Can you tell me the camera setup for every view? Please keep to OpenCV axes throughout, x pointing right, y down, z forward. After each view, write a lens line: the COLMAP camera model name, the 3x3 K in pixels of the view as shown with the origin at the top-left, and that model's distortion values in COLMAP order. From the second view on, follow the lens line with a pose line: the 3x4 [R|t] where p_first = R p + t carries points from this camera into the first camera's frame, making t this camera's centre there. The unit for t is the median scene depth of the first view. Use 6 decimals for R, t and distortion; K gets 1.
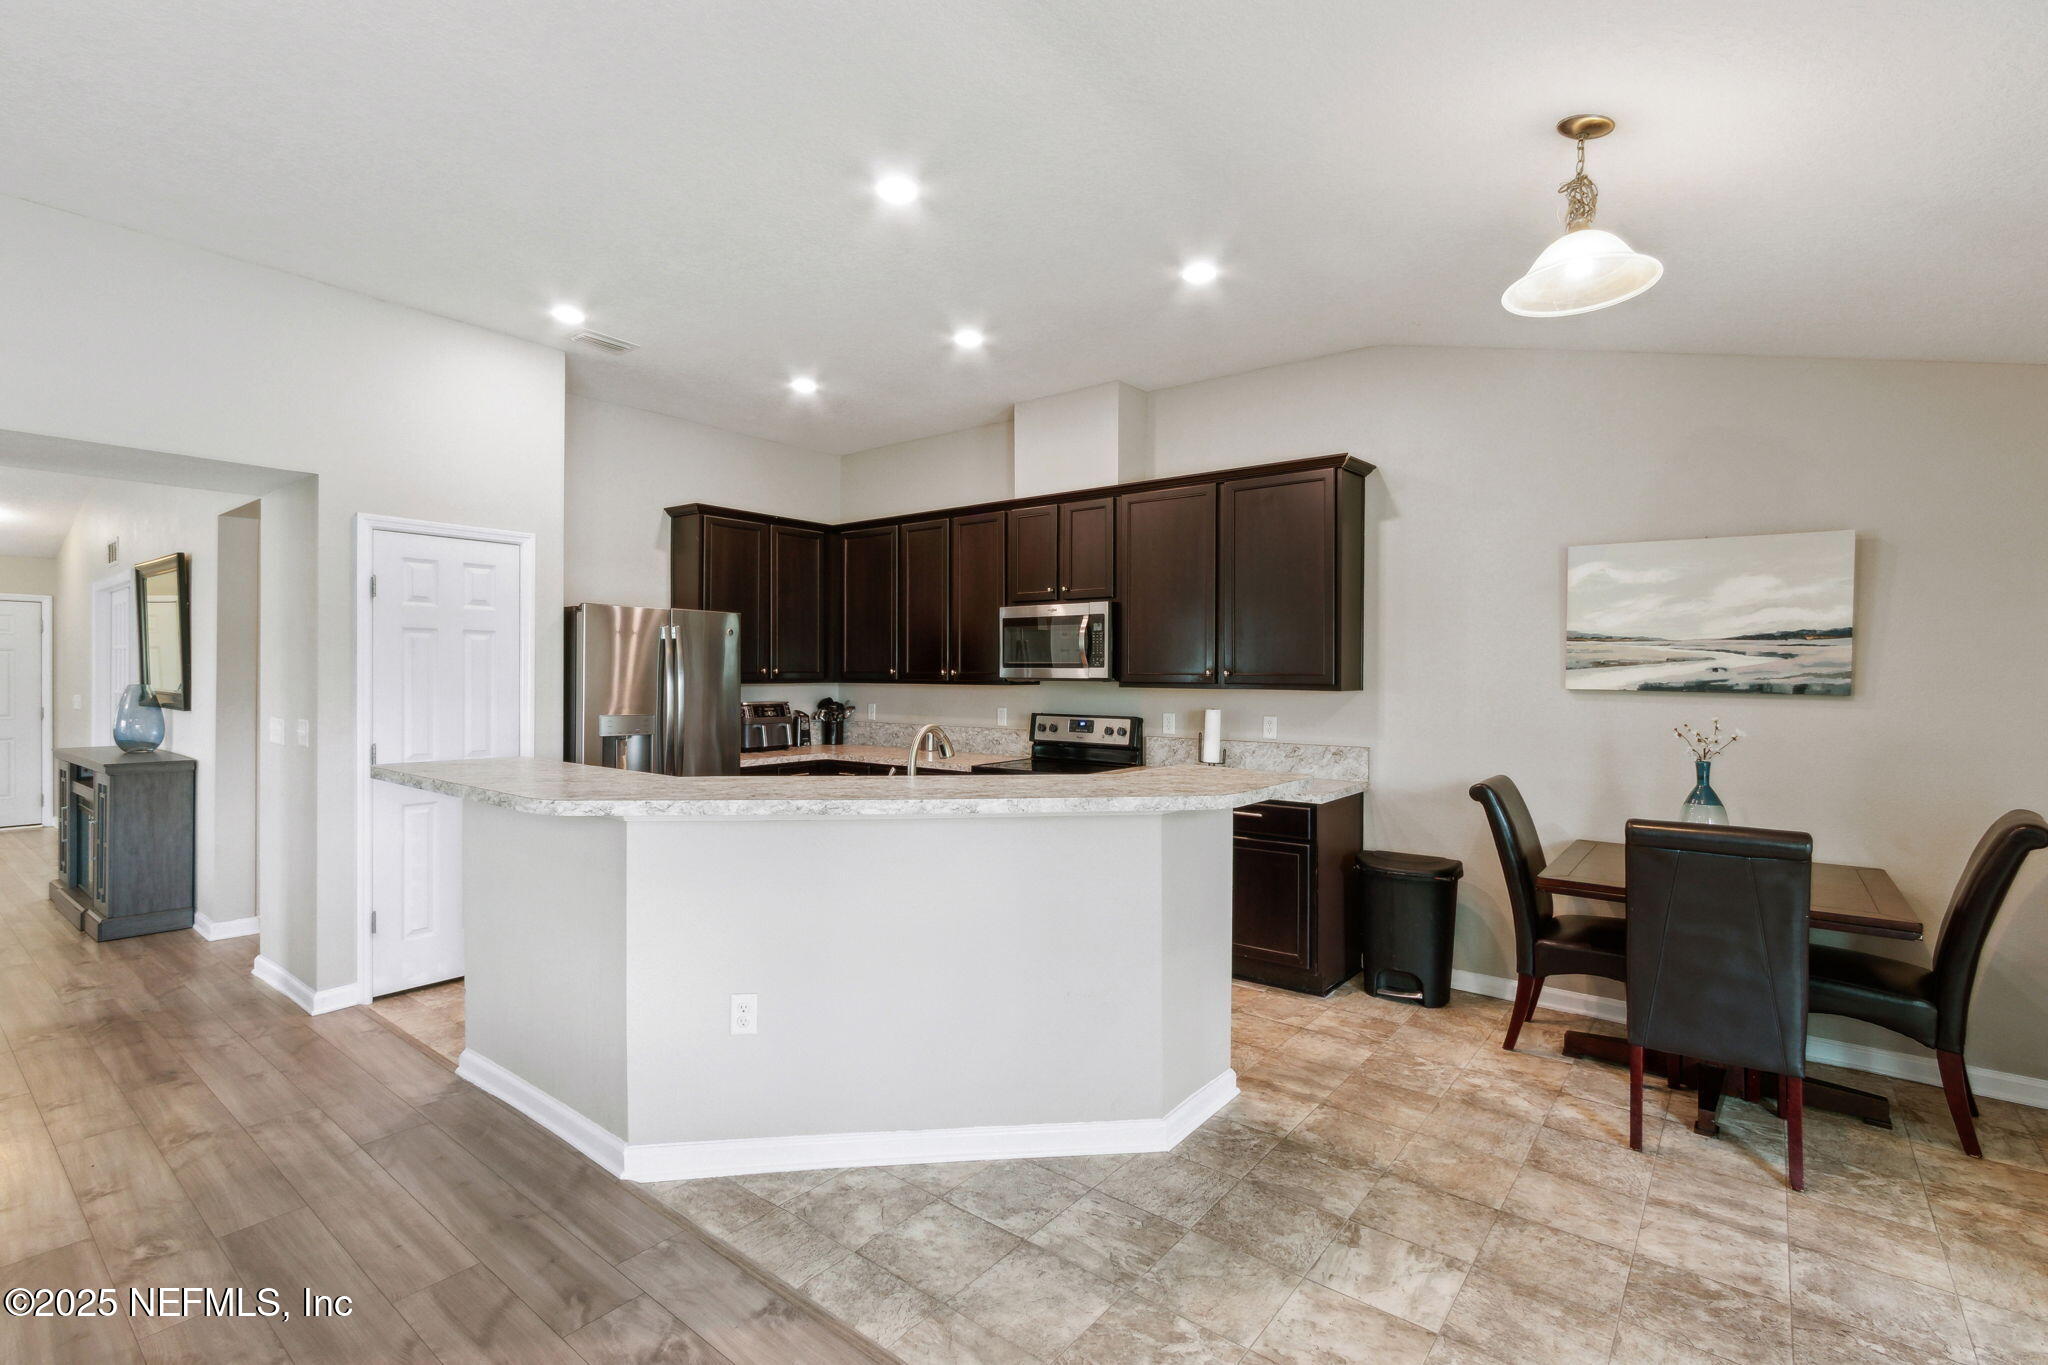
lens RADIAL K [[942.2, 0, 1022.5], [0, 942.2, 675.7], [0, 0, 1]] dist [0.004693, 0.000616]
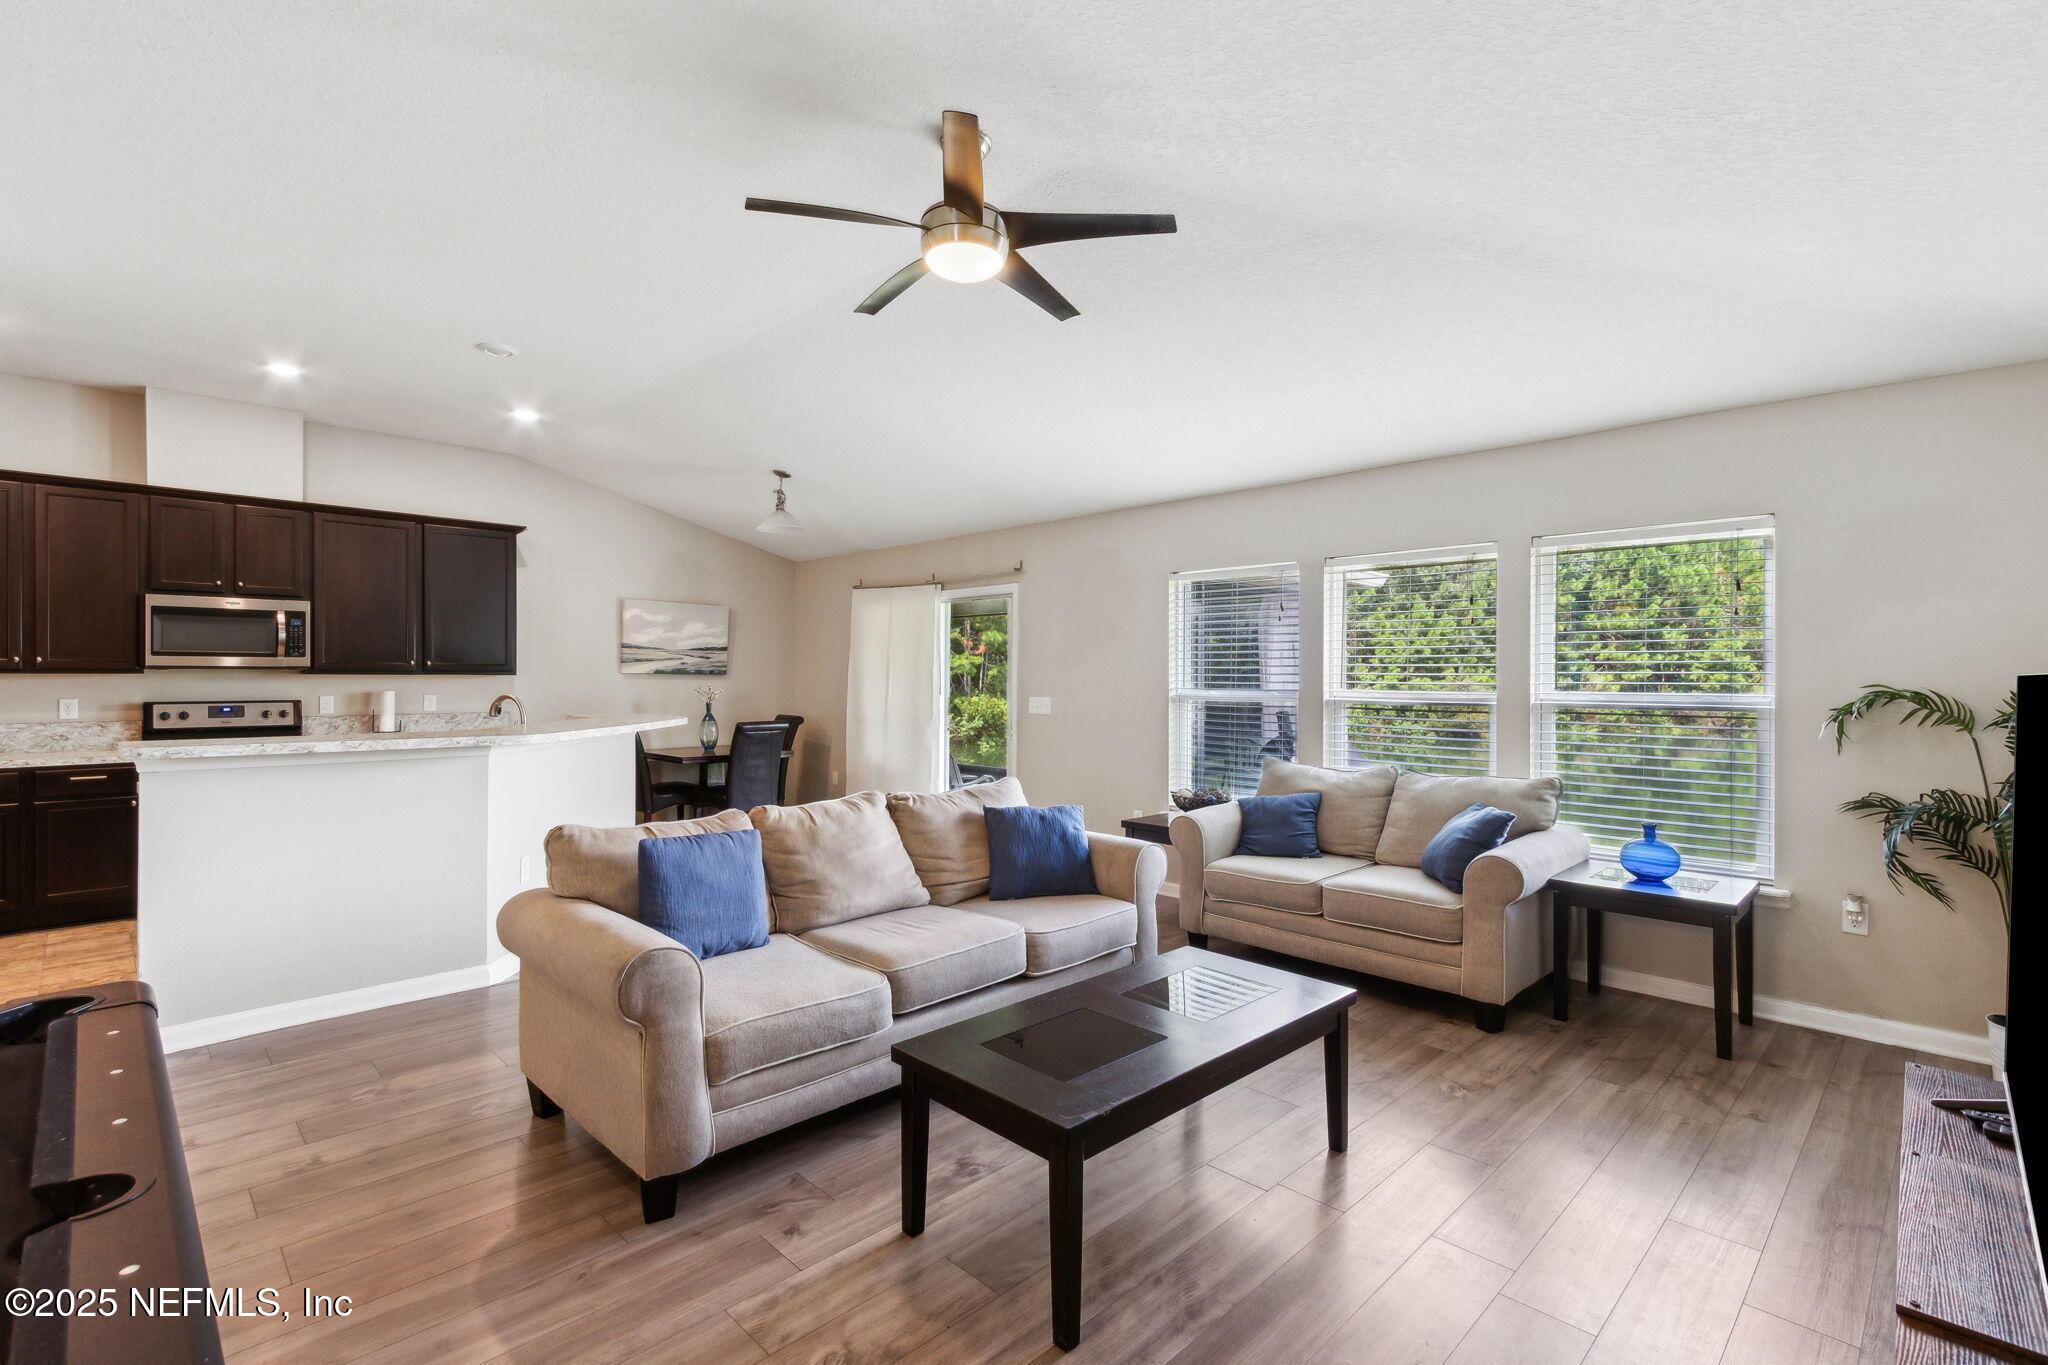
lens RADIAL K [[932.5, 0, 1029.3], [0, 932.5, 678.8], [0, 0, 1]] dist [0.003539, 0.000252]
pose [[0.112736, -0.007630, 0.993596, -1.246142], [-0.000312, 0.999970, 0.007714, 0.011189], [-0.993625, -0.001180, 0.112730, -0.035874]]
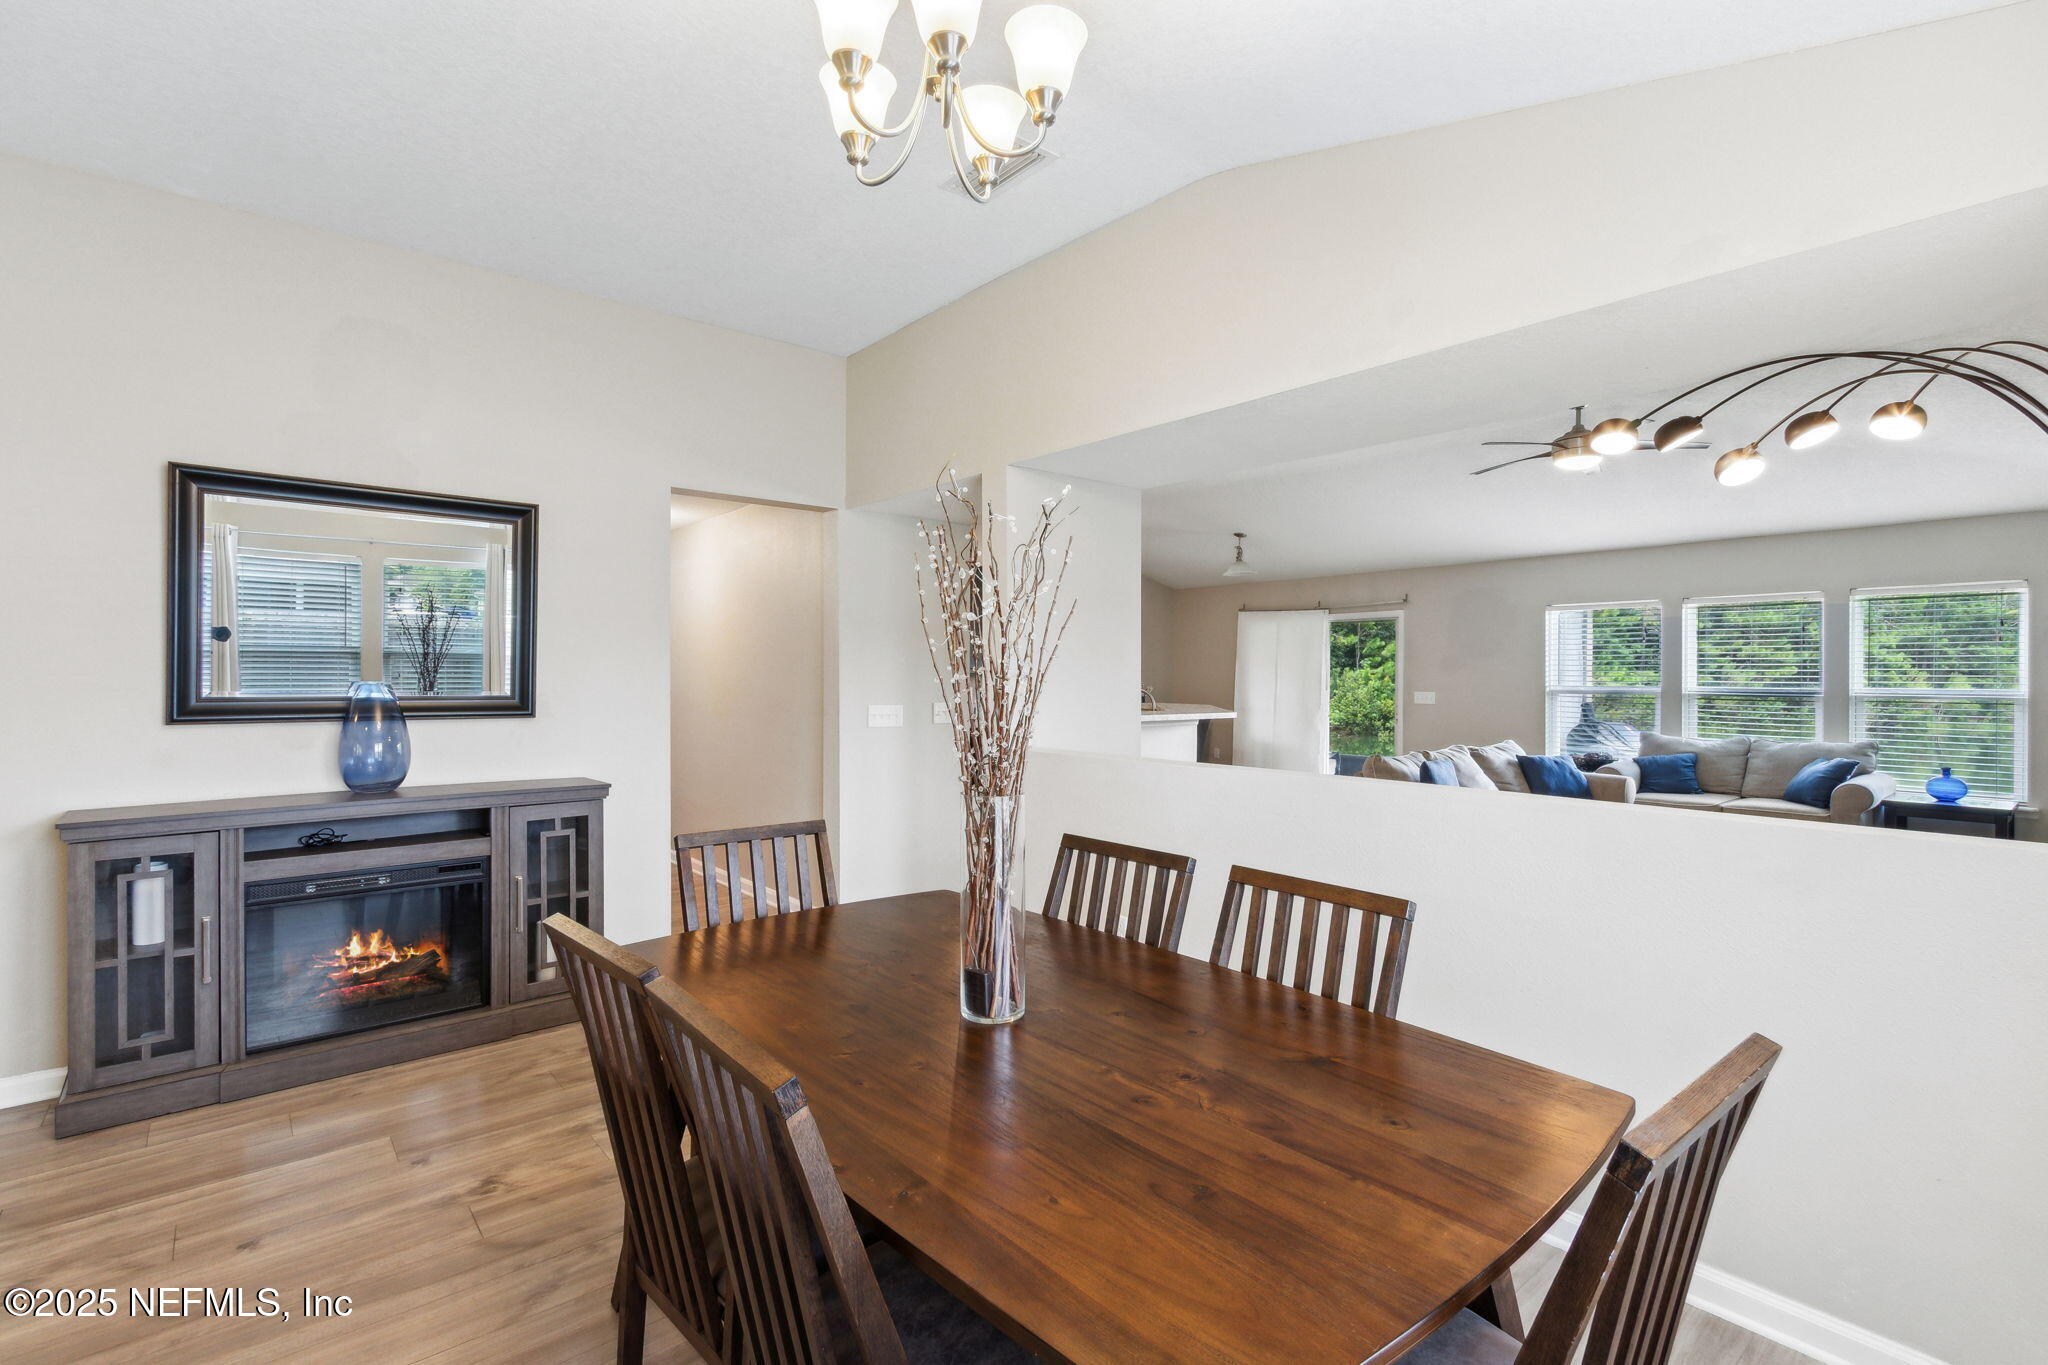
lens RADIAL K [[931.6, 0, 1024.0], [0, 931.6, 682.5], [0, 0, 1]] dist [-0.004013, -0.001015]
pose [[0.205163, -0.014152, 0.978625, -2.065821], [0.001793, 0.999899, 0.014084, -0.001251], [-0.978726, -0.001134, 0.205168, 0.636764]]
